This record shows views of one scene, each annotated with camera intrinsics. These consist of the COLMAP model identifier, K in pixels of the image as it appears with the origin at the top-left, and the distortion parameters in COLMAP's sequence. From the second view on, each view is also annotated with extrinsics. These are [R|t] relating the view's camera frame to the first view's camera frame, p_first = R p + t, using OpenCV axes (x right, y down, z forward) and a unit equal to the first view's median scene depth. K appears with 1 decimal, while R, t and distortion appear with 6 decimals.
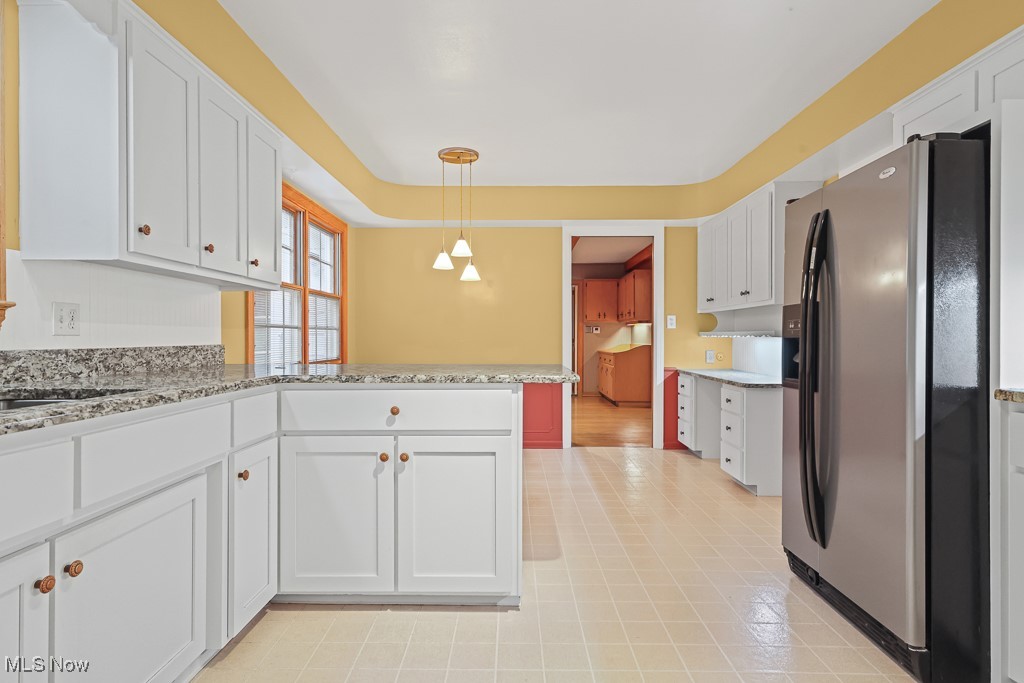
lens RADIAL K [[552.2, 0, 508.6], [0, 552.2, 340.8], [0, 0, 1]] dist [0.018713, 0.002877]
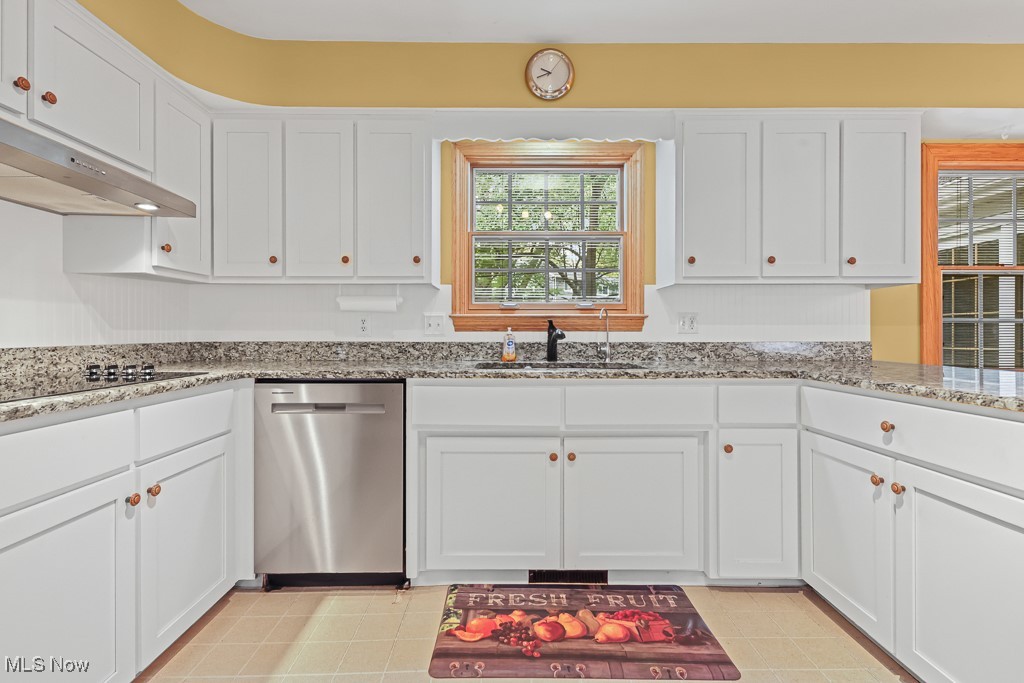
lens RADIAL K [[462.1, 0, 512.1], [0, 462.1, 332.0], [0, 0, 1]] dist [0.008122, -0.000259]
pose [[0.028315, -0.003656, -0.999592, 0.451618], [-0.004773, 0.999981, -0.003793, -0.005751], [0.999588, 0.004878, 0.028297, 0.431700]]
